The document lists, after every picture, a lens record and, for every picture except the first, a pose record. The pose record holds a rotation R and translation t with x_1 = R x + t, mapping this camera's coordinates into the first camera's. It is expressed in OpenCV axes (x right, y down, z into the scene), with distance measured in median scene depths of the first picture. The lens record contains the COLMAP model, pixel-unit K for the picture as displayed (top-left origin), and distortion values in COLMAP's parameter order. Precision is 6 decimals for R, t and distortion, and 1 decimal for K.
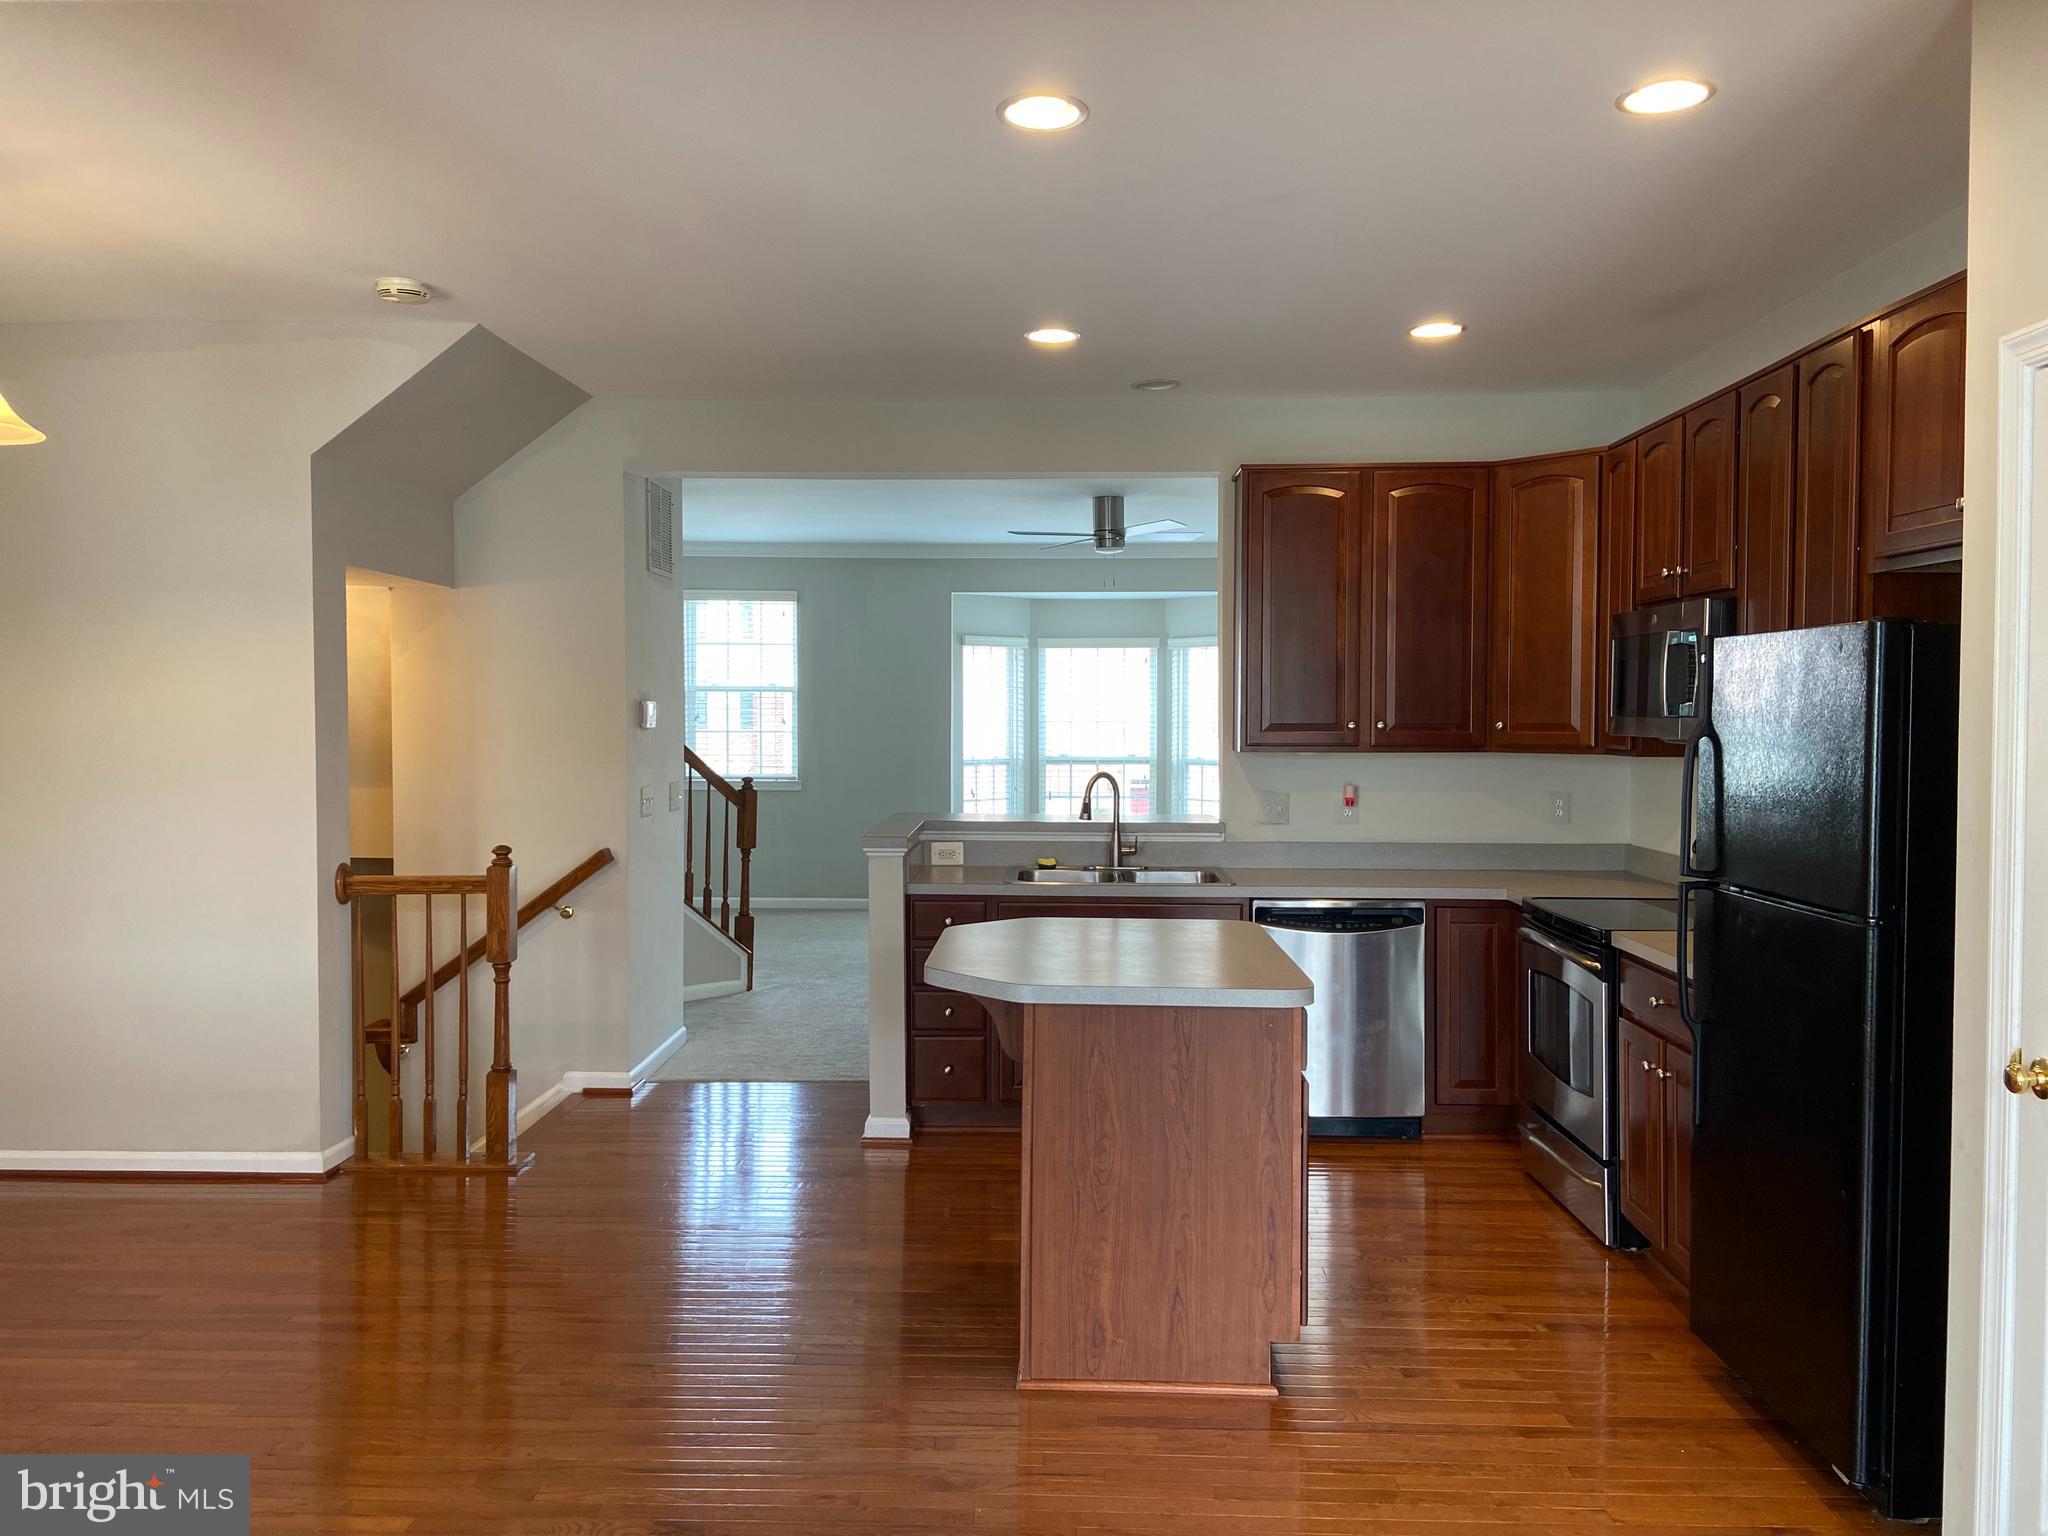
lens RADIAL K [[1559.6, 0, 1024.0], [0, 1559.6, 768.0], [0, 0, 1]] dist [0.144350, -0.188217]
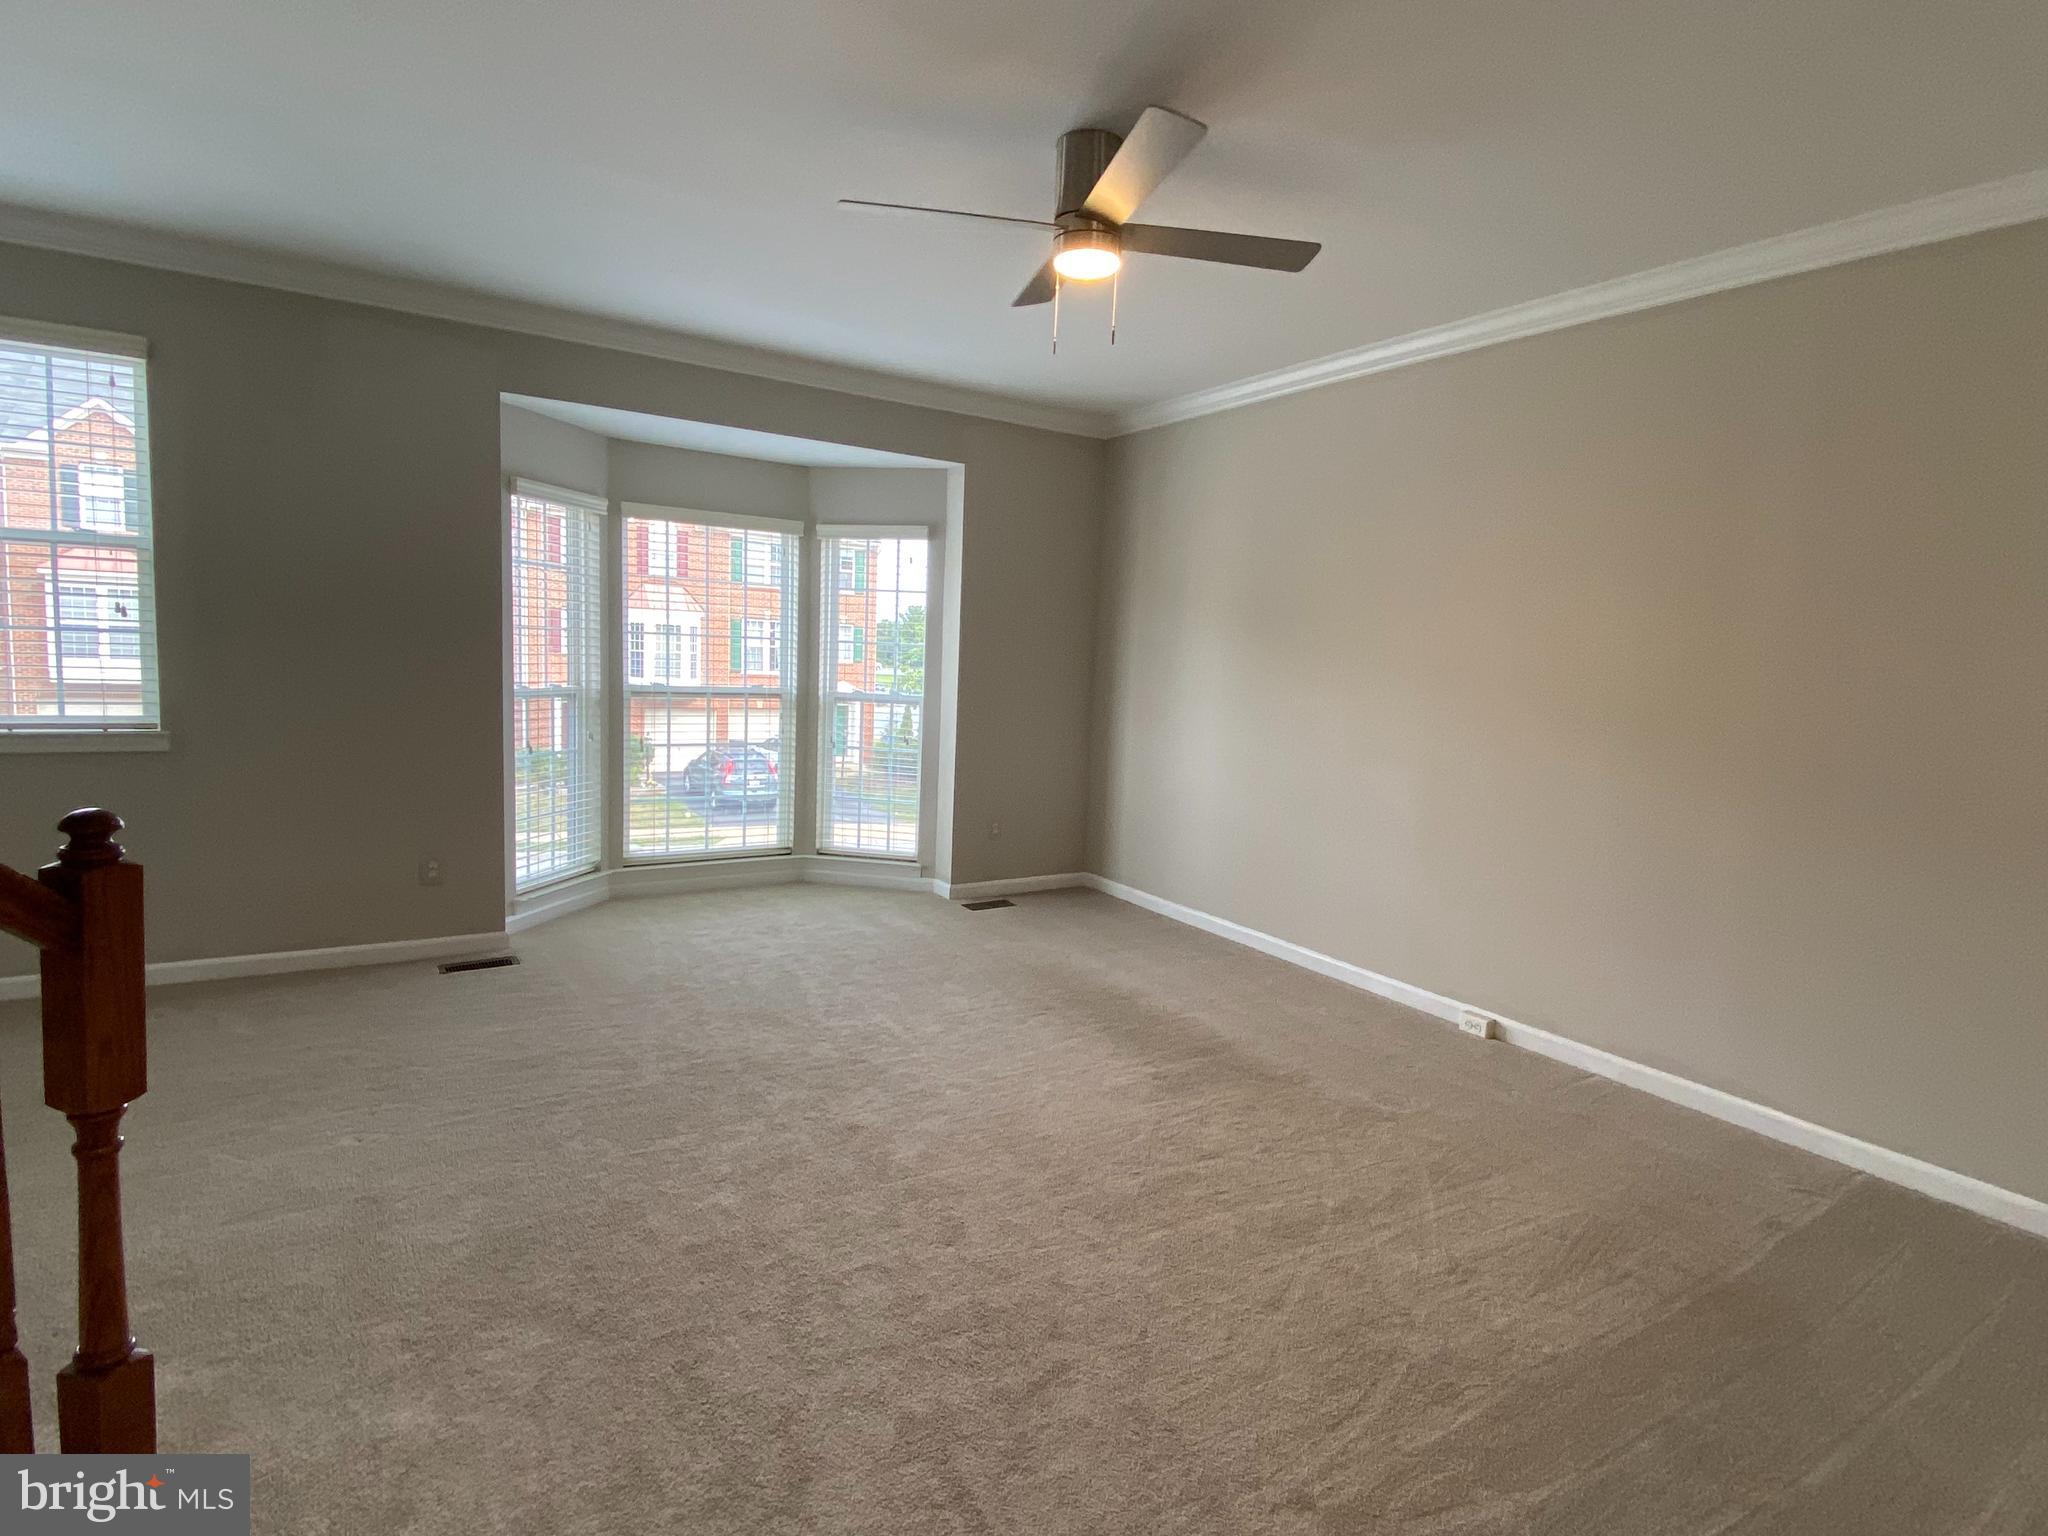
lens RADIAL K [[1054.5, 0, 1024.0], [0, 1054.5, 768.0], [0, 0, 1]] dist [0.033029, -0.028849]
pose [[0.827747, -0.029602, 0.560321, -0.221485], [-0.020524, 0.996342, 0.082955, -0.029511], [-0.560727, -0.080166, 0.824111, 1.168516]]
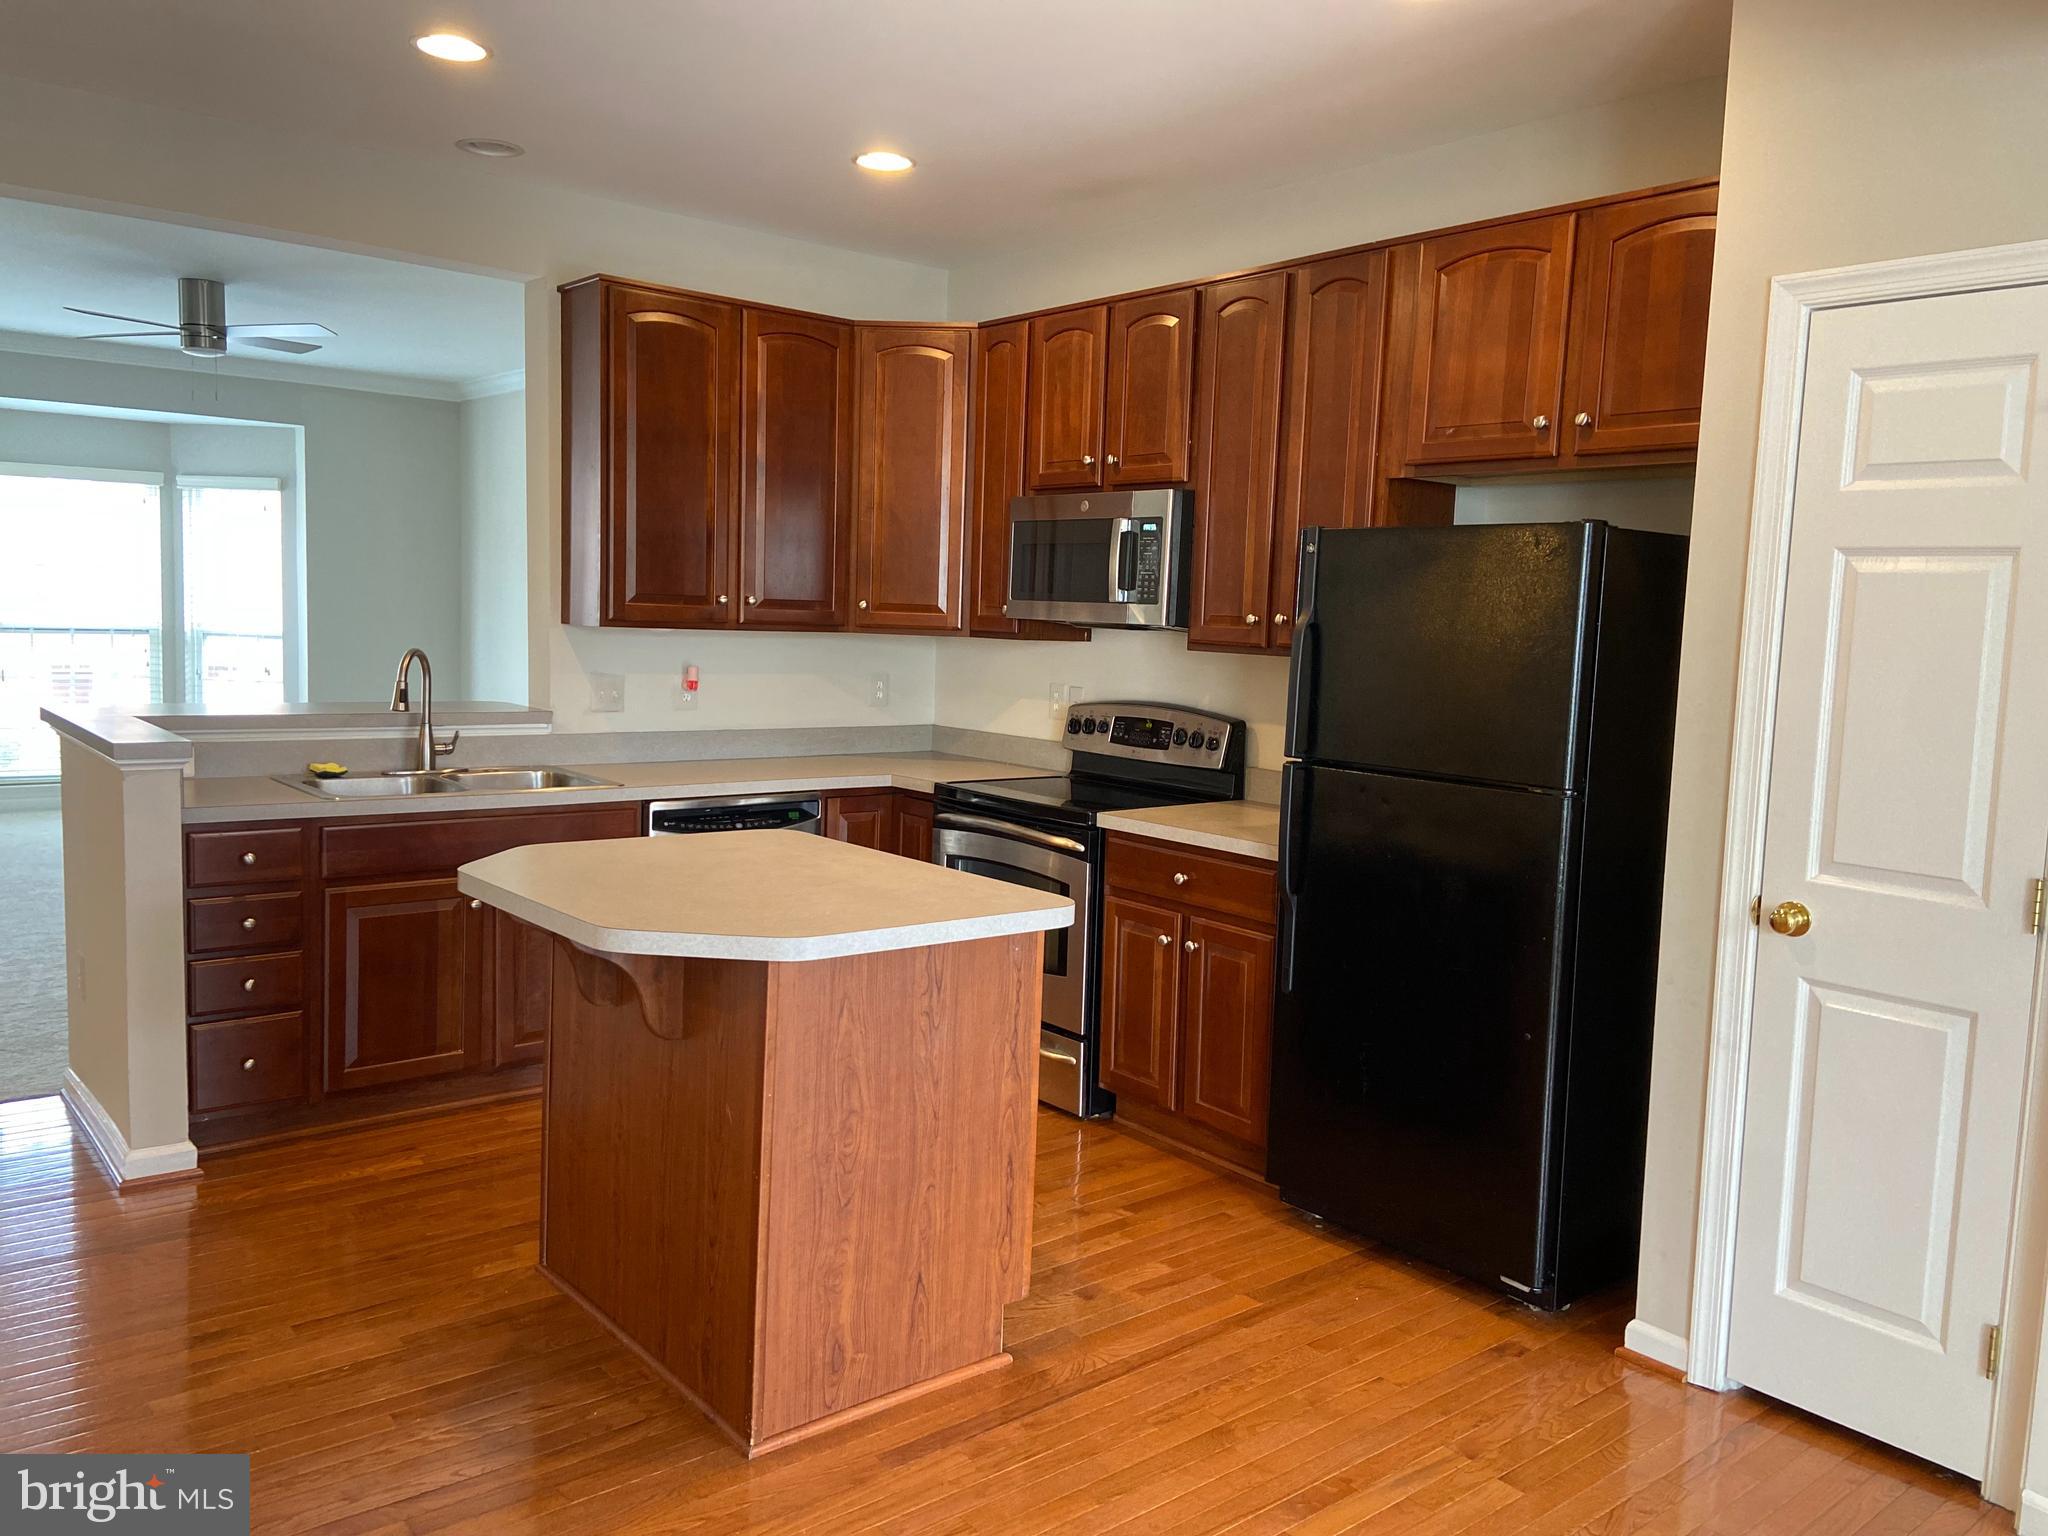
lens RADIAL K [[1547.8, 0, 1044.2], [0, 1547.8, 757.0], [0, 0, 1]] dist [0.129422, -0.182824]
pose [[0.745587, -0.037401, 0.665358, -0.254151], [-0.010635, 0.997629, 0.067997, 0.000045], [-0.666324, -0.057774, 0.743421, 0.231315]]
